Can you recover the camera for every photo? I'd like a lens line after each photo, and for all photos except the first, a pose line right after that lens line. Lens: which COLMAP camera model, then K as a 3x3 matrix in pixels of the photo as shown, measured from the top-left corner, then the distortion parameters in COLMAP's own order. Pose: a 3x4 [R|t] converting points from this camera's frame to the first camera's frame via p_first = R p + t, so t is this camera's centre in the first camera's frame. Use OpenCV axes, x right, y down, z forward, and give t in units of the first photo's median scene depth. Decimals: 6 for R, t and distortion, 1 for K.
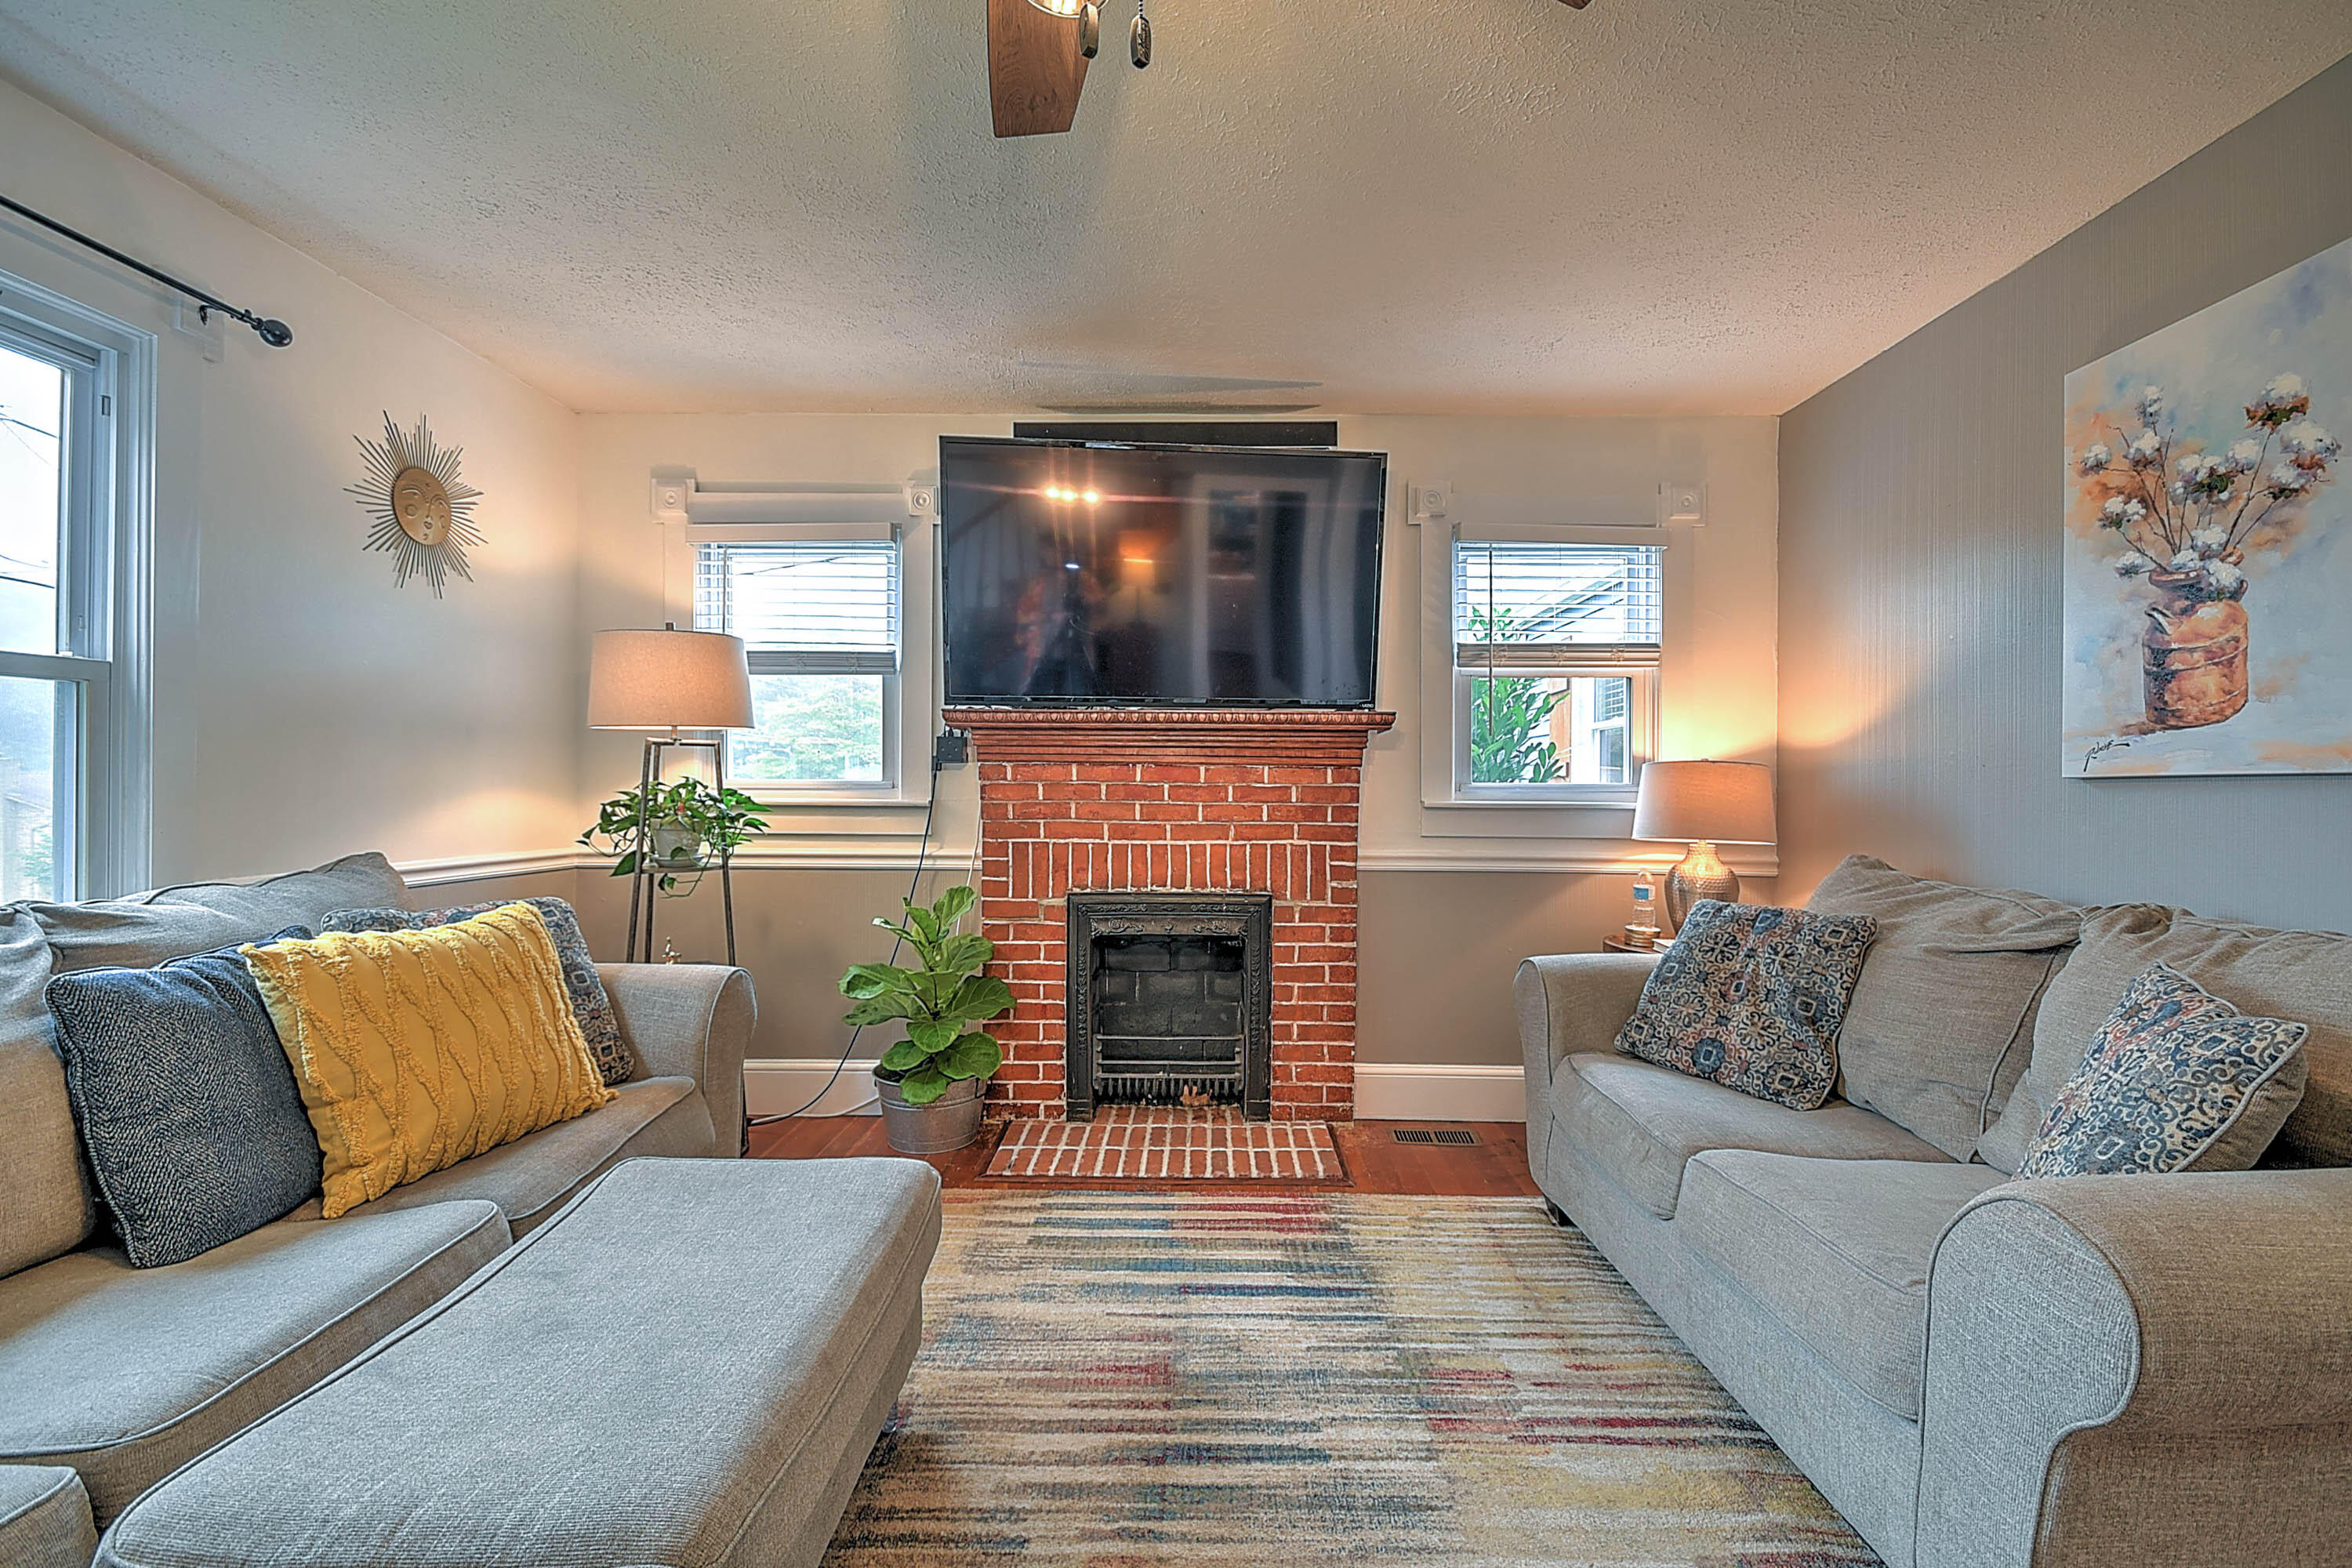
lens RADIAL K [[1020.5, 0, 1180.7], [0, 1020.5, 784.7], [0, 0, 1]] dist [0.010412, -0.004062]
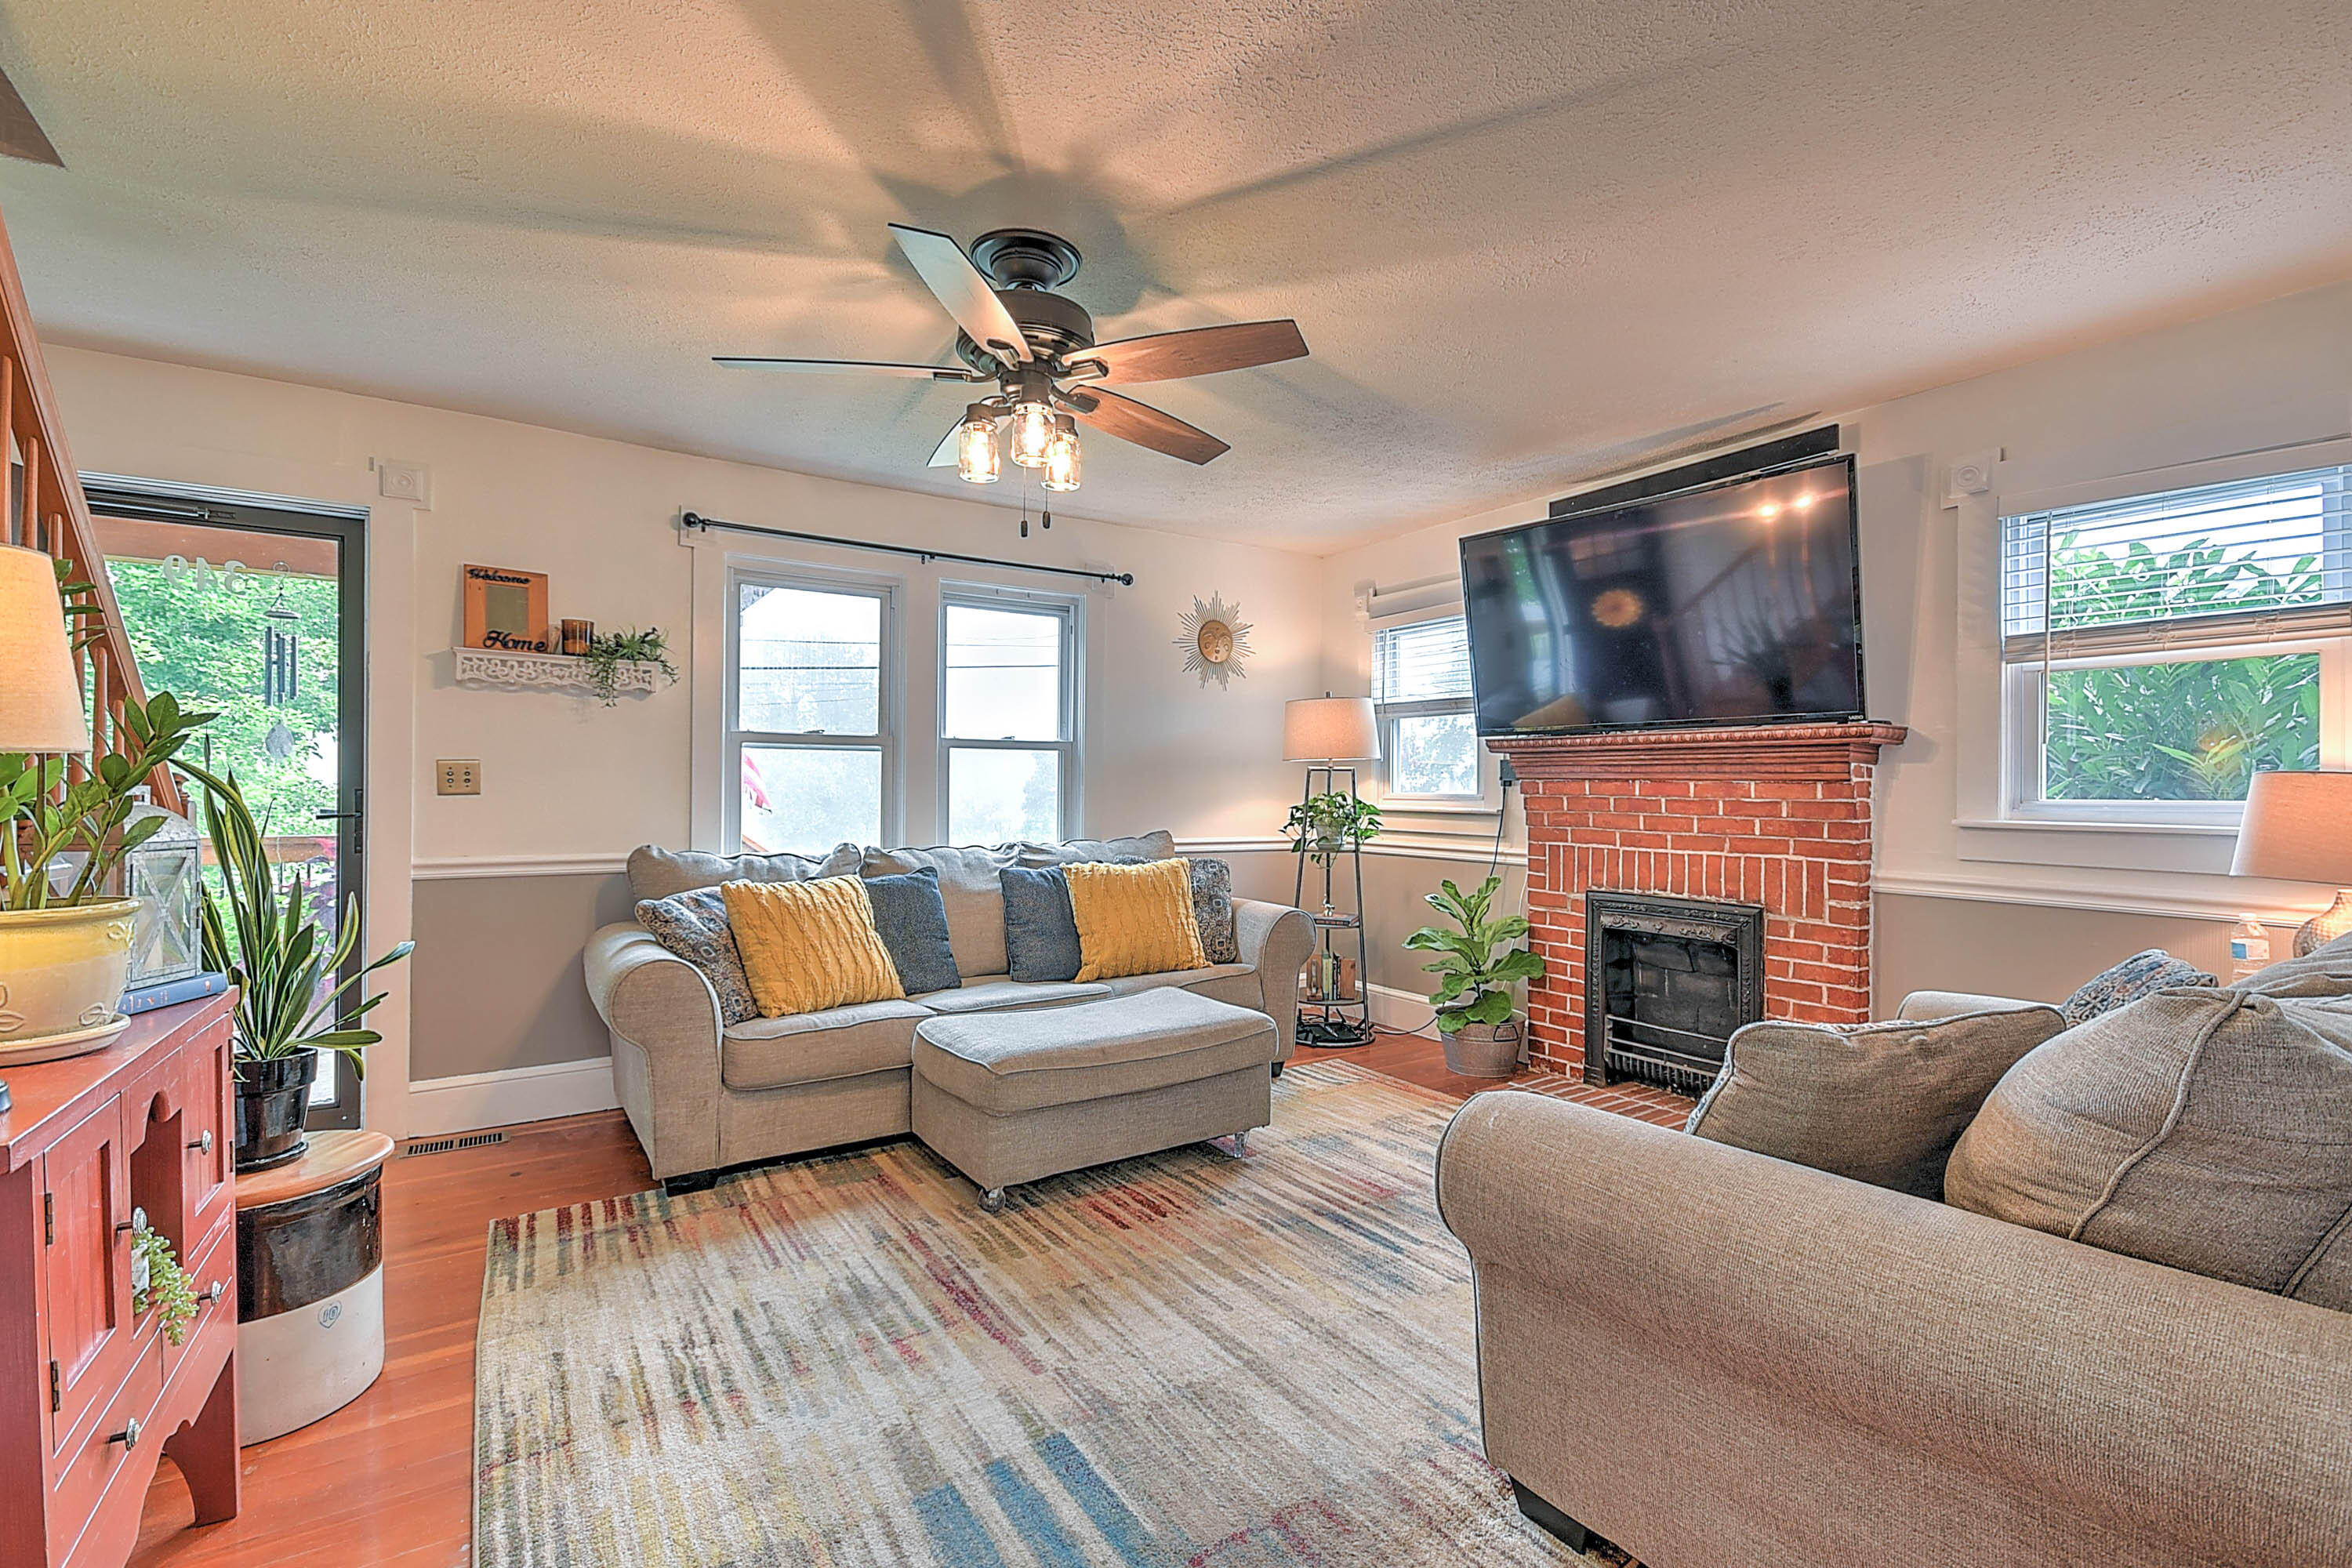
lens RADIAL K [[1020.5, 0, 1193.1], [0, 1020.5, 781.7], [0, 0, 1]] dist [0.010412, -0.004062]
pose [[0.573126, -0.006289, -0.819443, 0.605040], [-0.004590, 0.999930, -0.010885, -0.004067], [0.819454, 0.010000, 0.573058, -0.051920]]
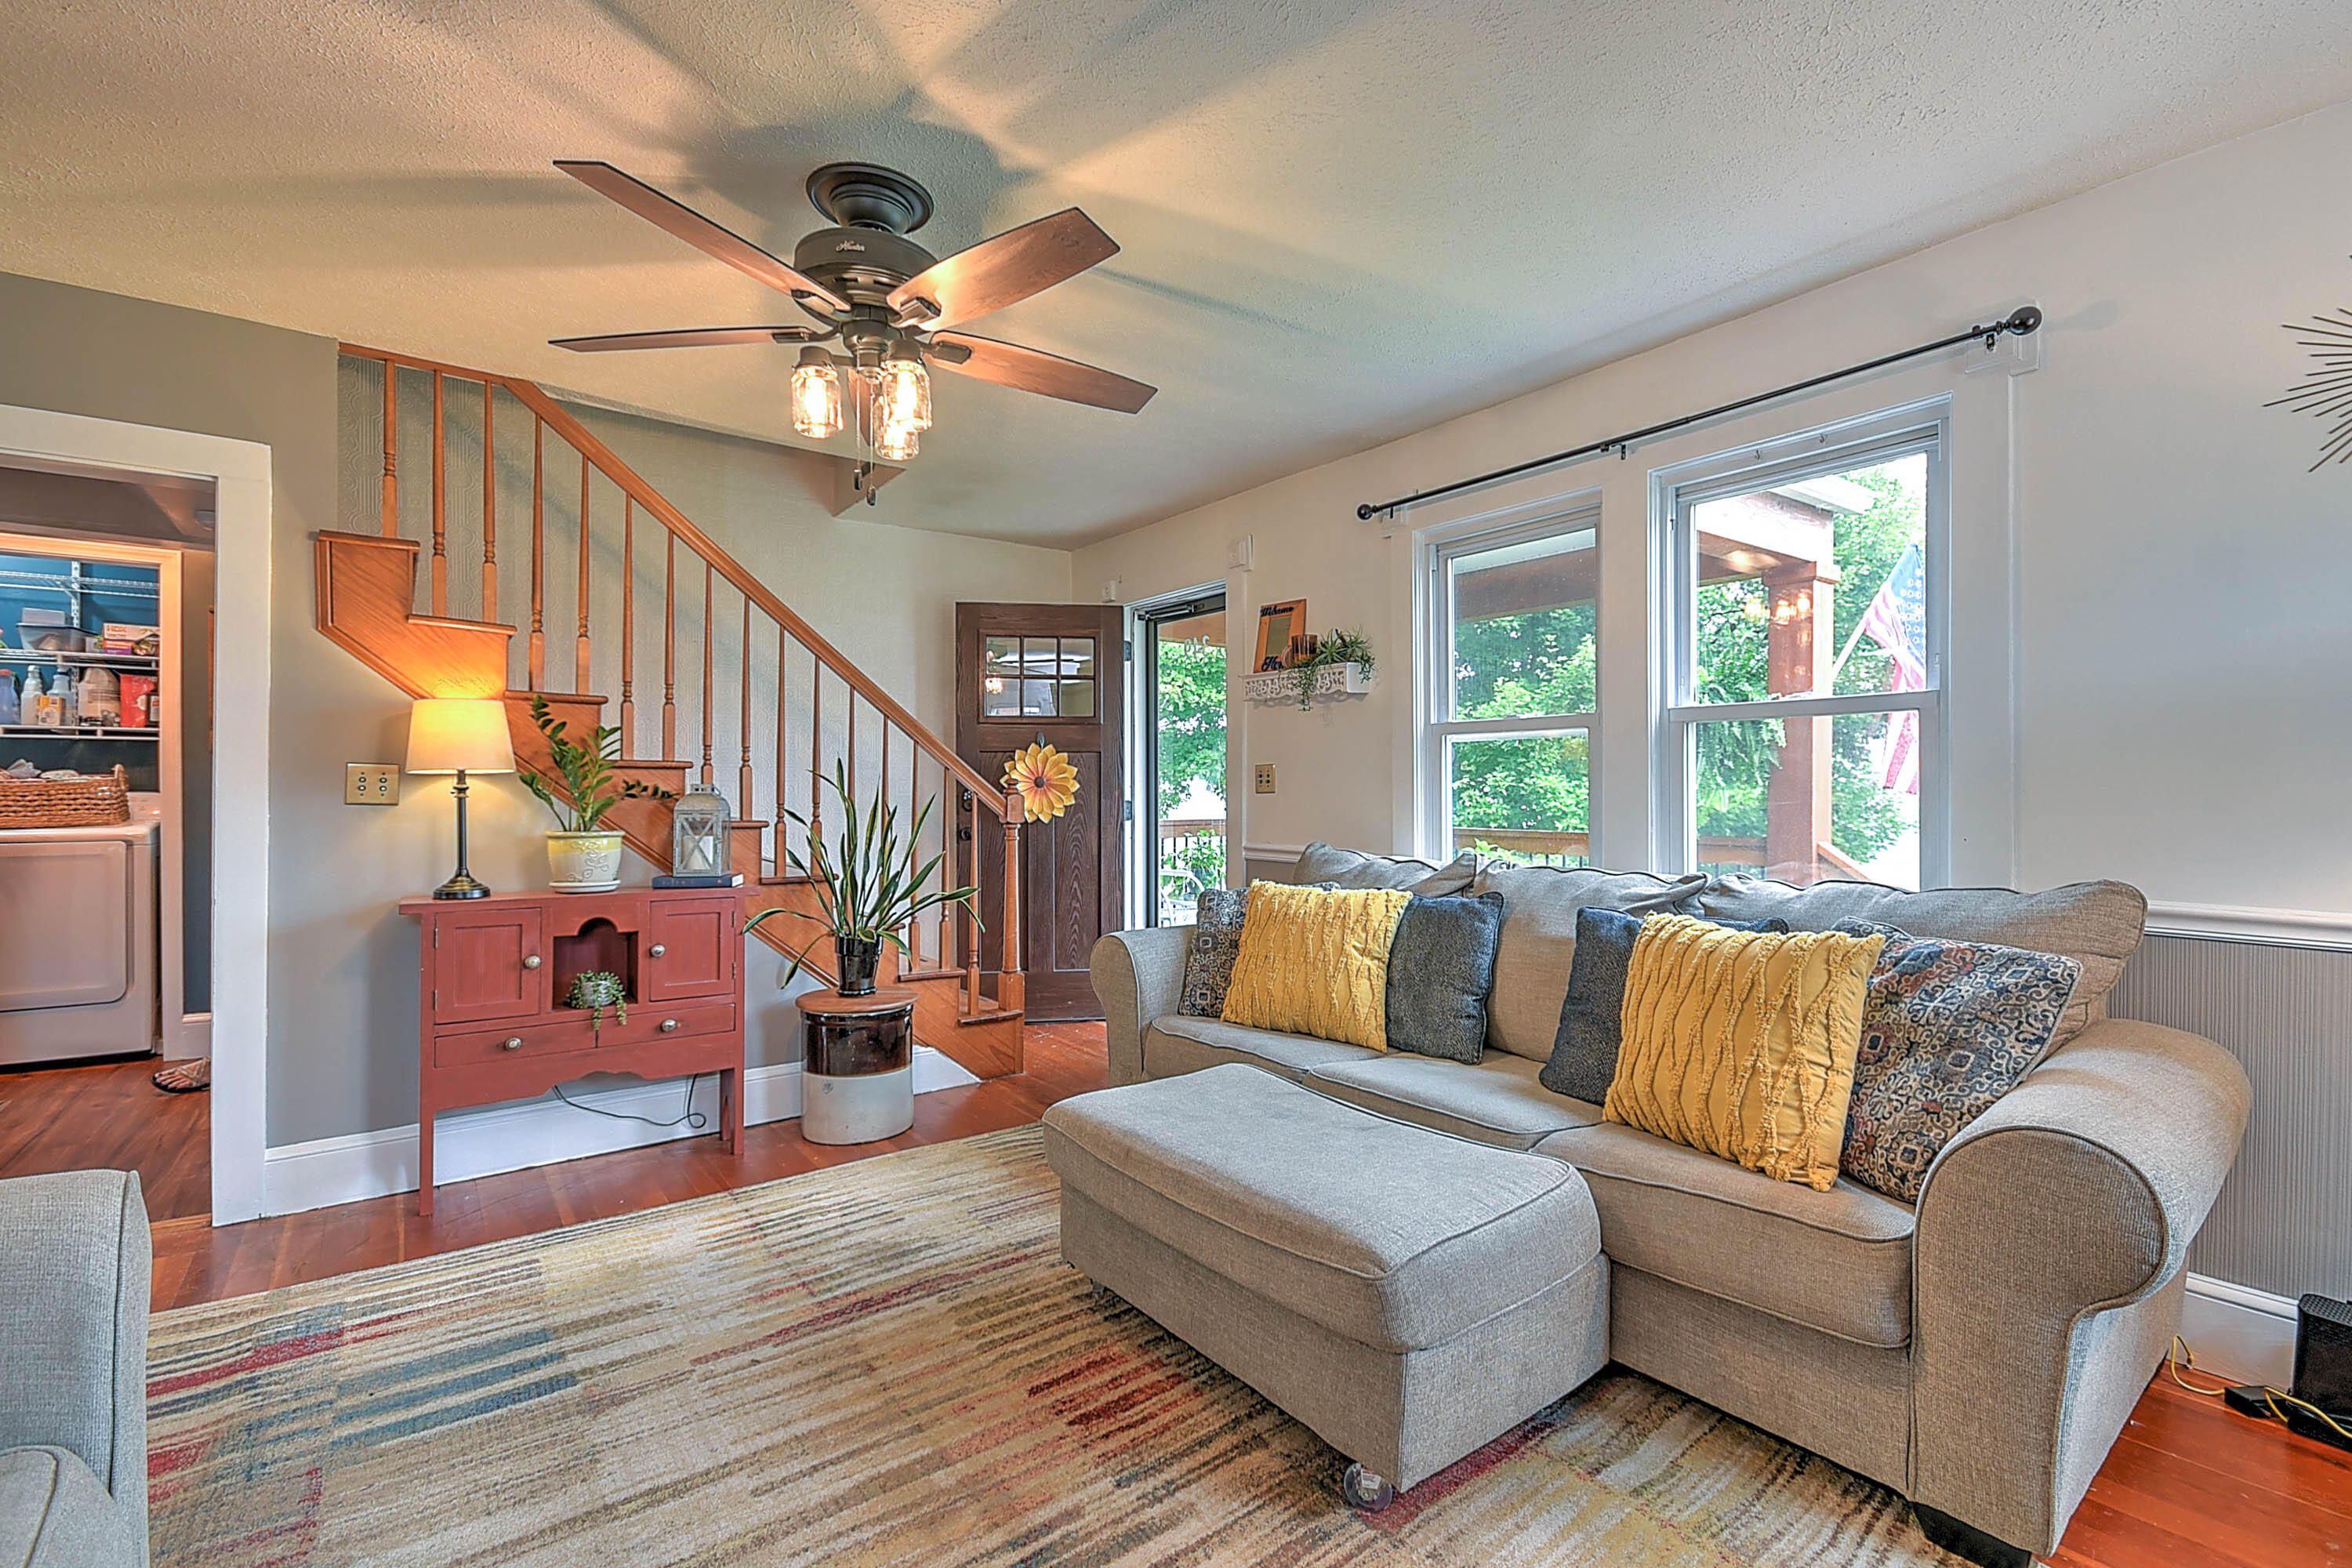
lens RADIAL K [[1020.5, 0, 1177.4], [0, 1020.5, 787.6], [0, 0, 1]] dist [0.010412, -0.004062]
pose [[-0.789206, -0.003339, -0.614120, 0.213661], [-0.002996, 0.999994, -0.001587, -0.002584], [0.614122, 0.000588, -0.789211, 0.857493]]
